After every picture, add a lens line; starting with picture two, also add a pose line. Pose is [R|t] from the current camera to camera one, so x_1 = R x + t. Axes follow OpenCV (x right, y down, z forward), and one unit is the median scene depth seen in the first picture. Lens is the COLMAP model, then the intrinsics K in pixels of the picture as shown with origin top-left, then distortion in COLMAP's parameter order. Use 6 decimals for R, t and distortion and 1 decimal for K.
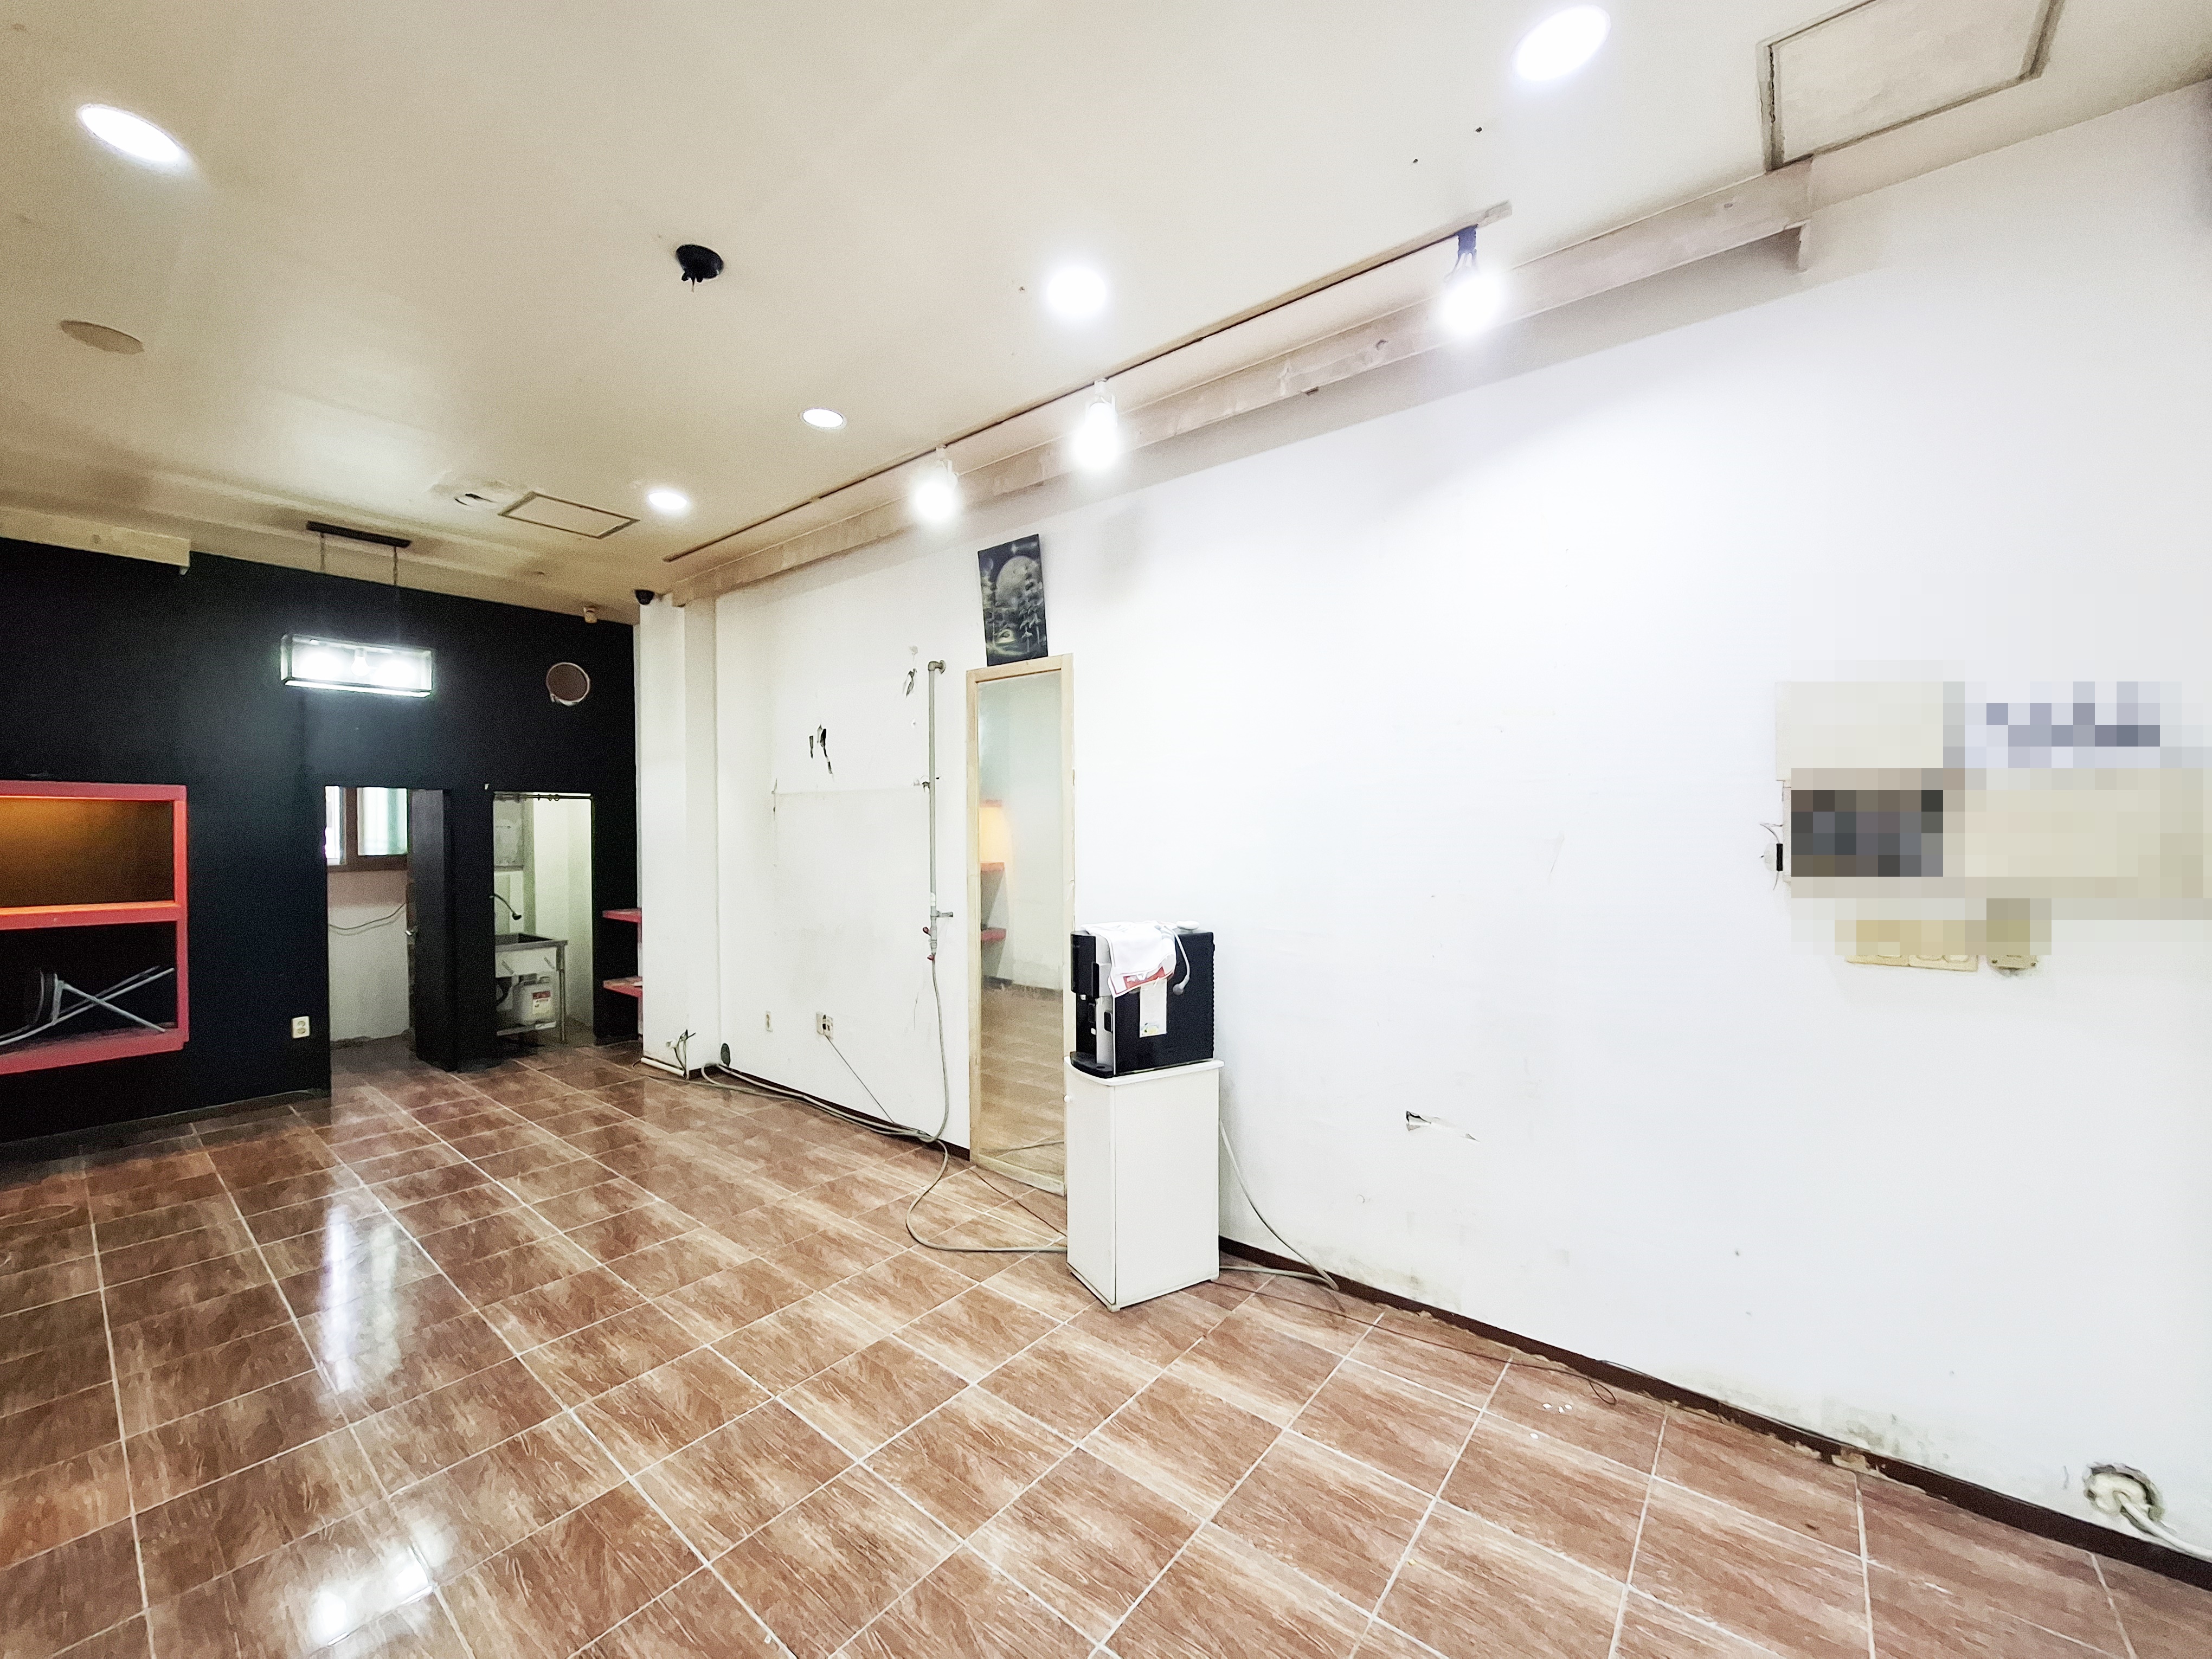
lens RADIAL K [[865.1, 0, 1098.8], [0, 865.1, 826.9], [0, 0, 1]] dist [-0.005621, 0.000439]
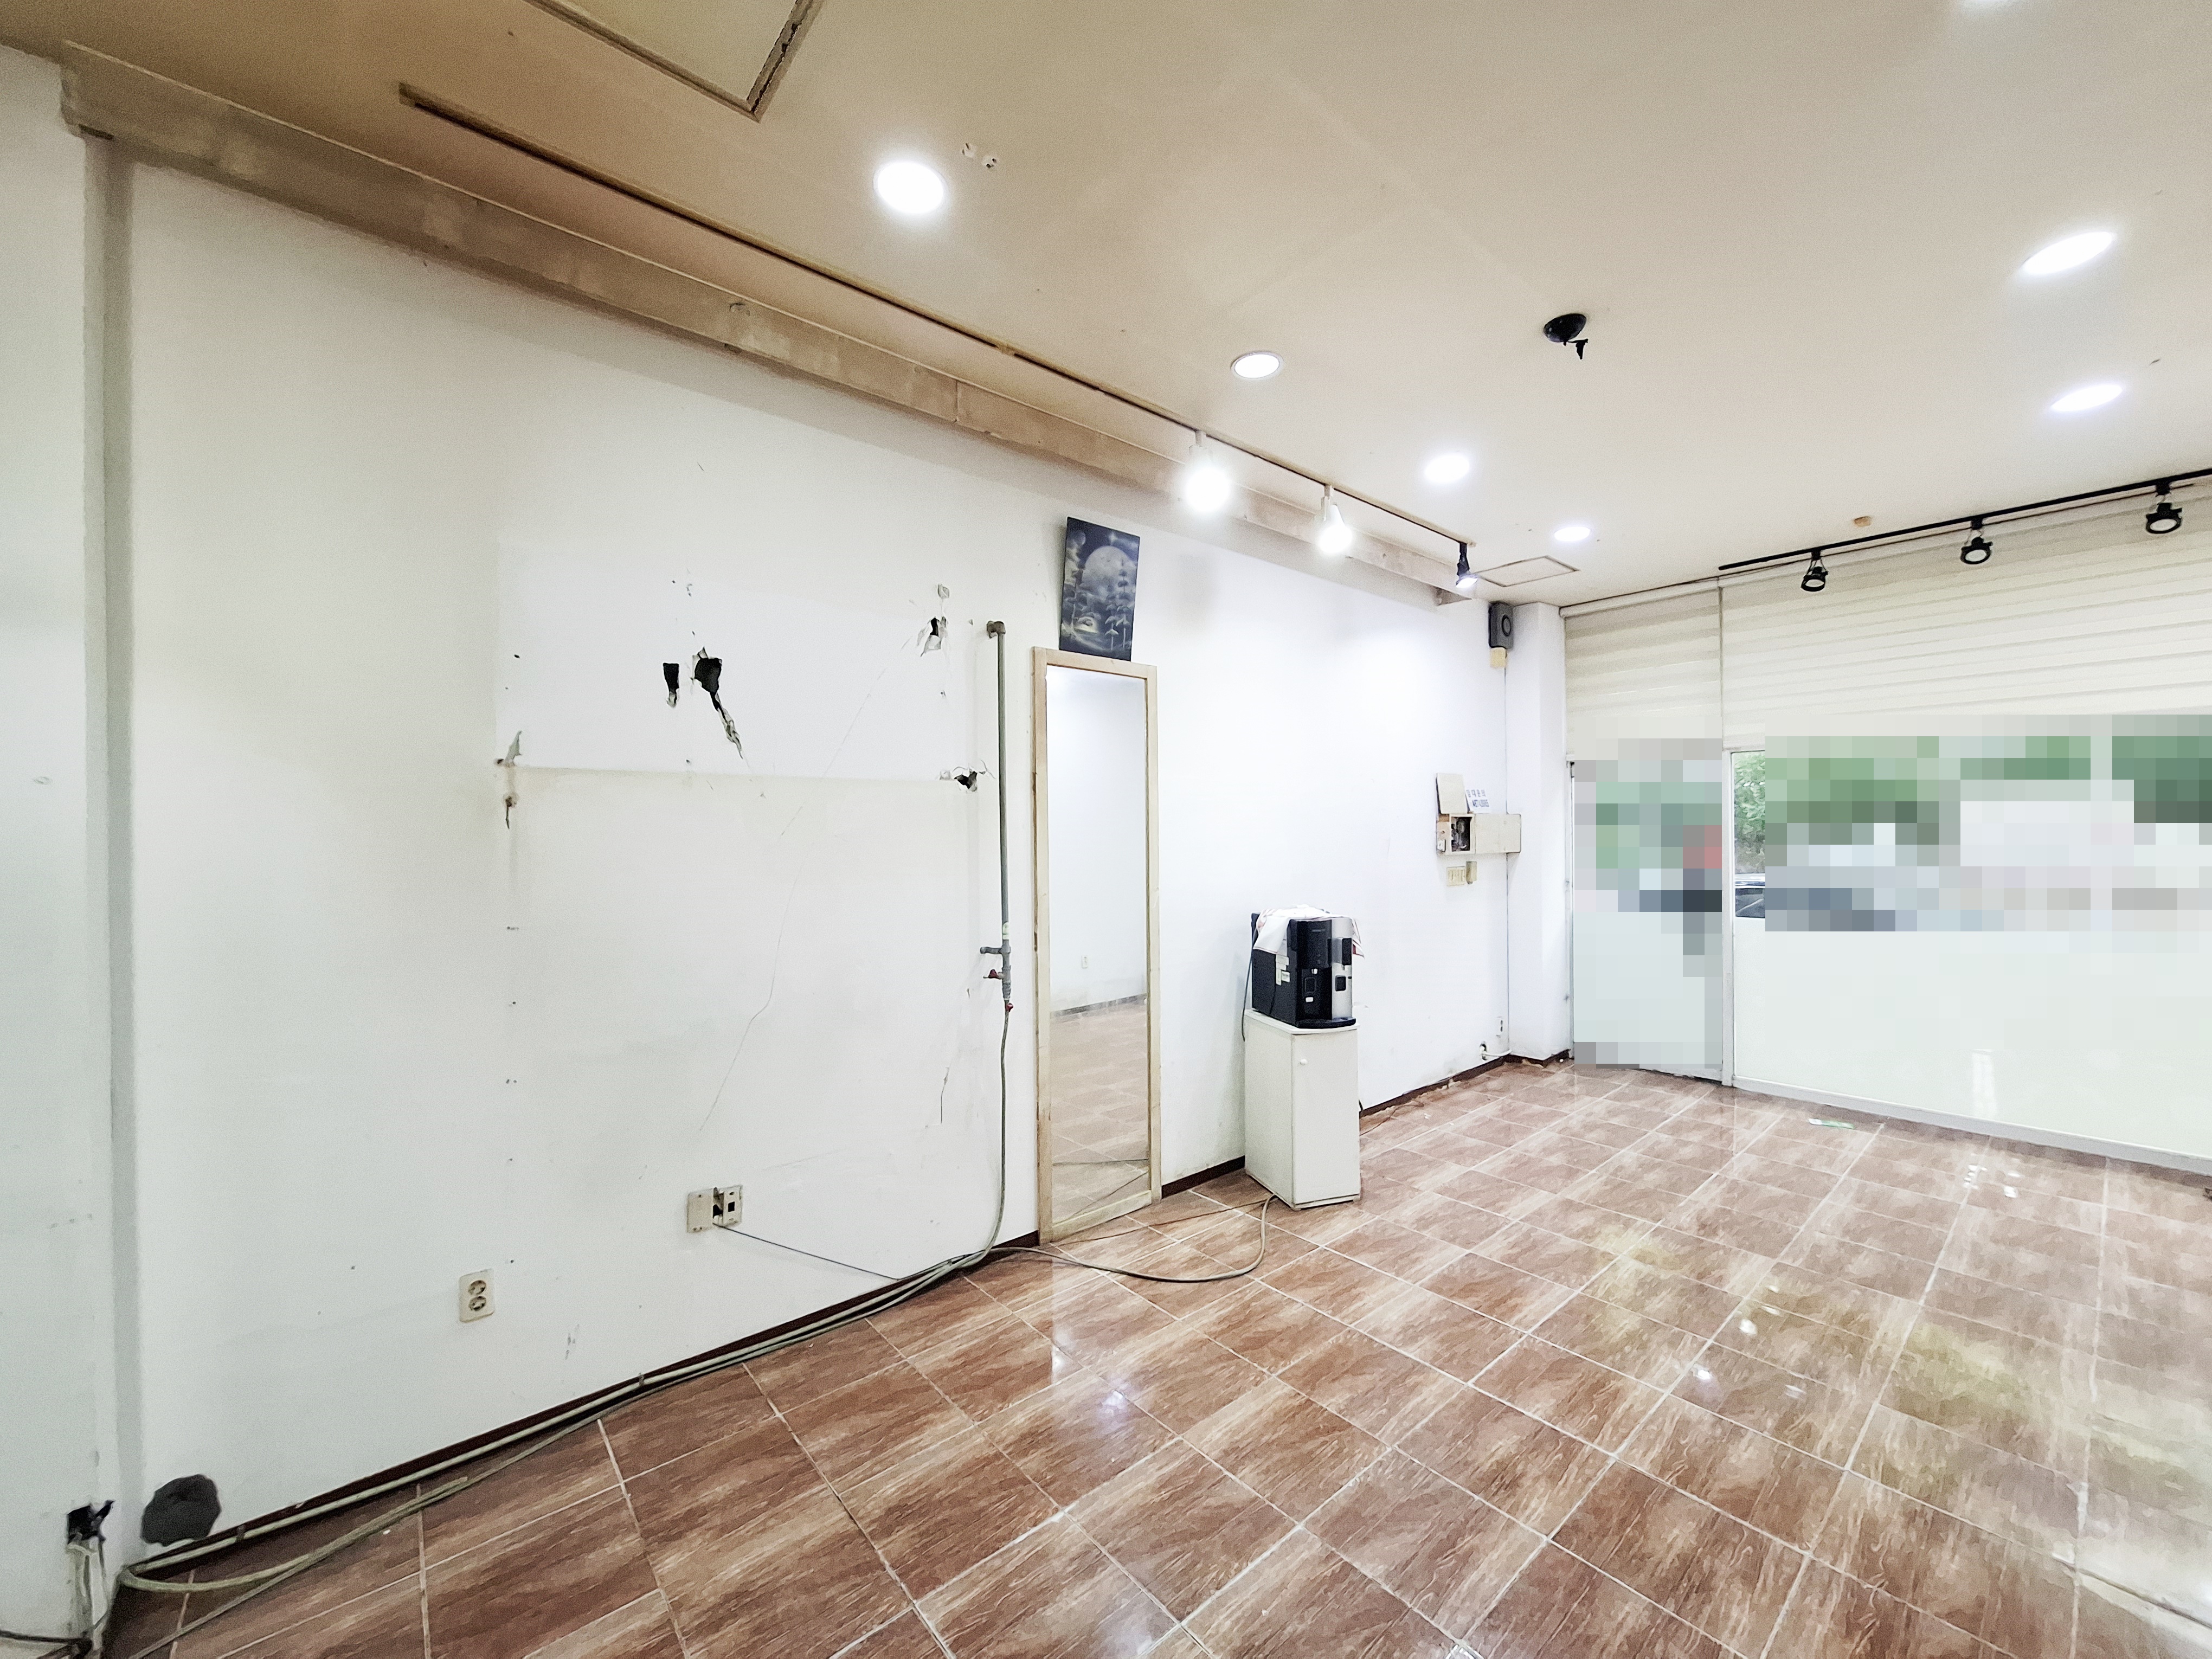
lens RADIAL K [[865.1, 0, 1097.9], [0, 865.1, 826.7], [0, 0, 1]] dist [-0.005621, 0.000439]
pose [[0.195949, 0.007977, 0.980582, -1.028224], [0.009296, 0.999907, -0.009992, -0.000534], [-0.980570, 0.011073, 0.195856, 0.848775]]
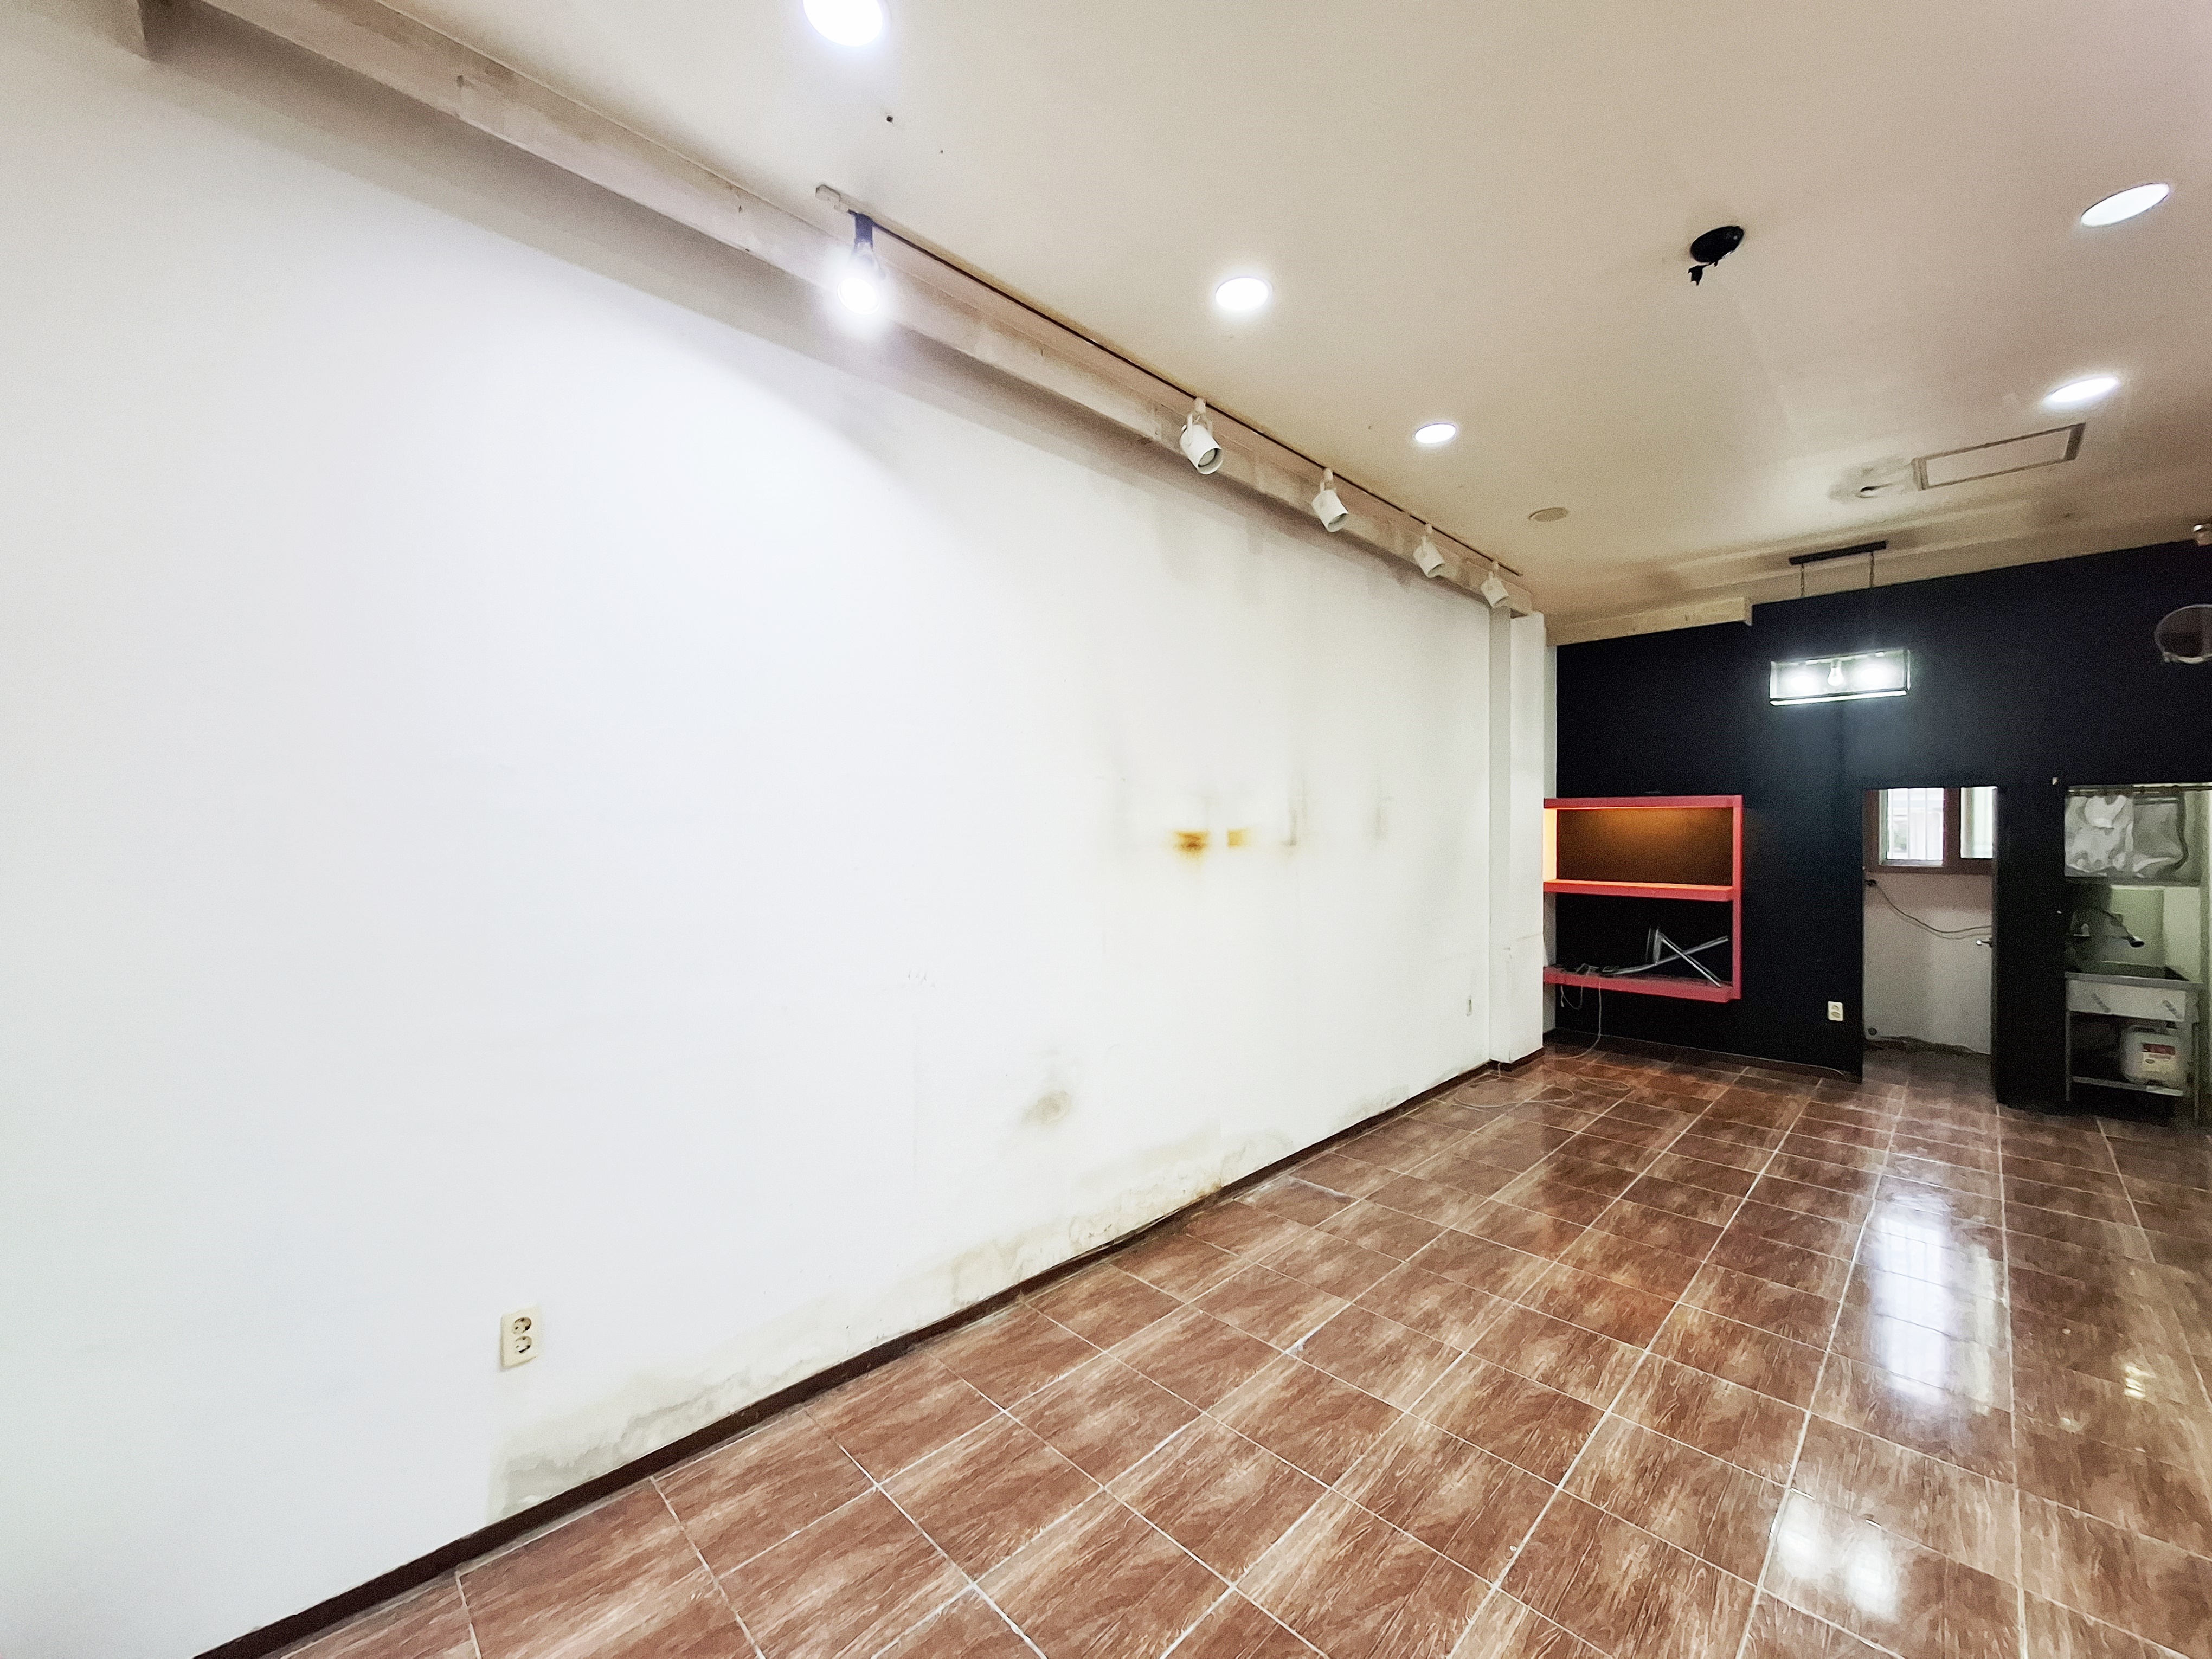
lens RADIAL K [[865.1, 0, 1102.9], [0, 865.1, 835.4], [0, 0, 1]] dist [-0.005621, 0.000439]
pose [[-0.115241, 0.009975, -0.993287, 0.355721], [-0.000318, 0.999949, 0.010078, -0.002086], [0.993337, 0.001478, -0.115232, 0.266384]]
